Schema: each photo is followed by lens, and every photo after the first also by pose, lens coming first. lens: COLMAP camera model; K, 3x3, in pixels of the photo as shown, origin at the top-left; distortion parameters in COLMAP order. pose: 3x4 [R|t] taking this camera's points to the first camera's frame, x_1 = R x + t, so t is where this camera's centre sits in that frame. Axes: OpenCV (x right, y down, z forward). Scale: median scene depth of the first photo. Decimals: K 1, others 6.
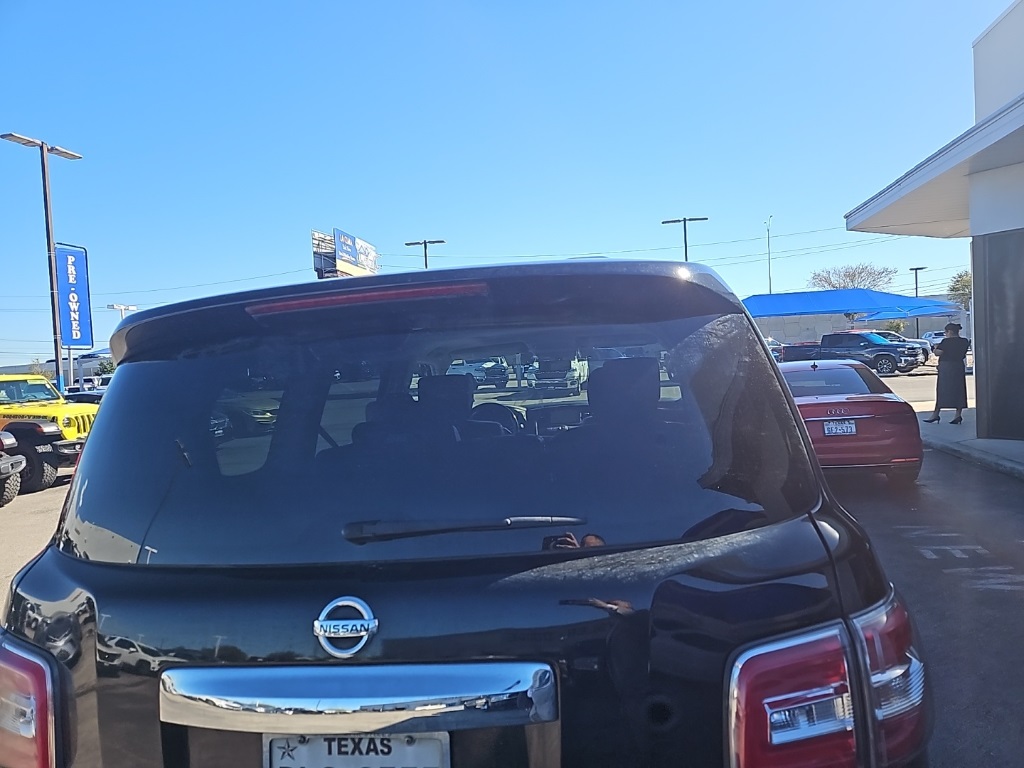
lens RADIAL K [[679.7, 0, 522.4], [0, 679.7, 379.9], [0, 0, 1]] dist [0.029410, -0.004198]
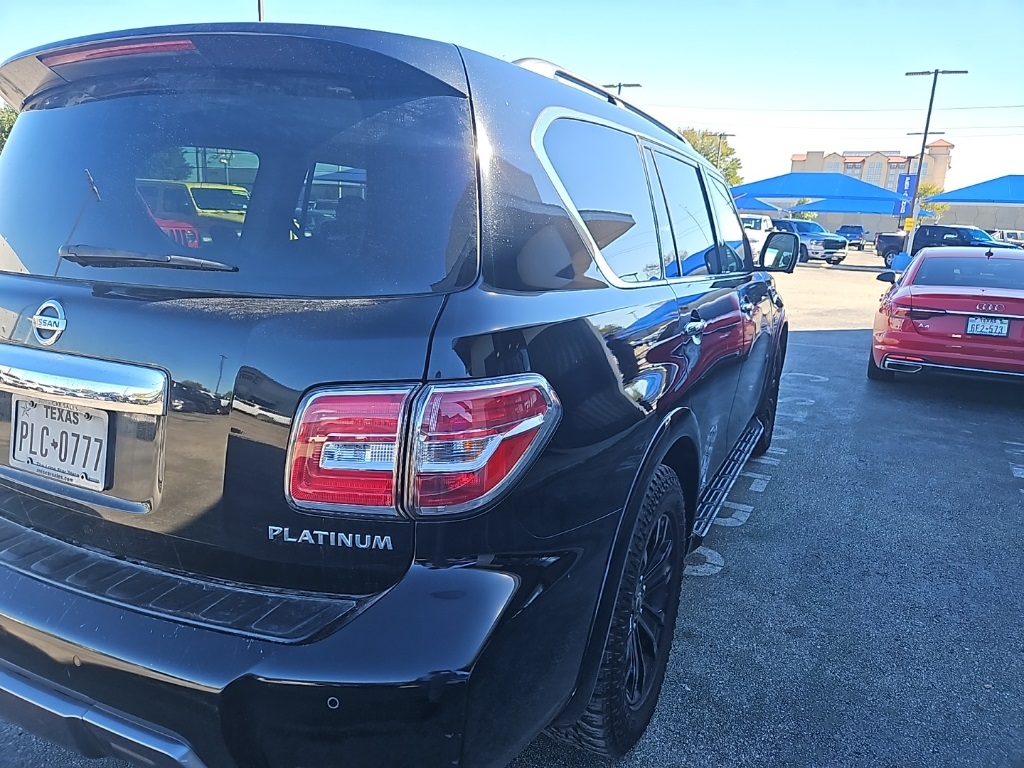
lens RADIAL K [[679.7, 0, 513.4], [0, 679.7, 381.3], [0, 0, 1]] dist [0.029410, -0.004198]
pose [[0.953696, 0.166067, -0.250769, 0.878961], [-0.111145, 0.969324, 0.219219, 0.093108], [0.279481, -0.181197, 0.942899, 0.027883]]
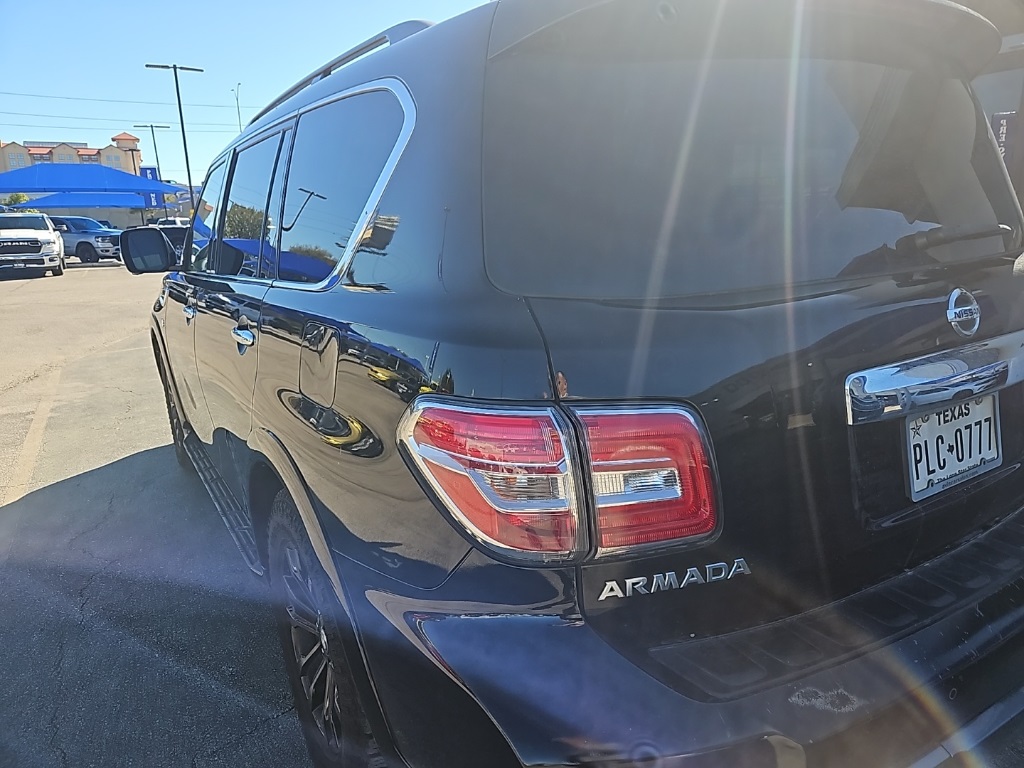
lens RADIAL K [[679.7, 0, 518.2], [0, 679.7, 390.0], [0, 0, 1]] dist [0.029410, -0.004198]
pose [[0.759148, -0.124045, 0.638989, -1.551347], [0.004683, 0.982689, 0.185204, 0.267618], [-0.650901, -0.137605, 0.746588, 0.603061]]
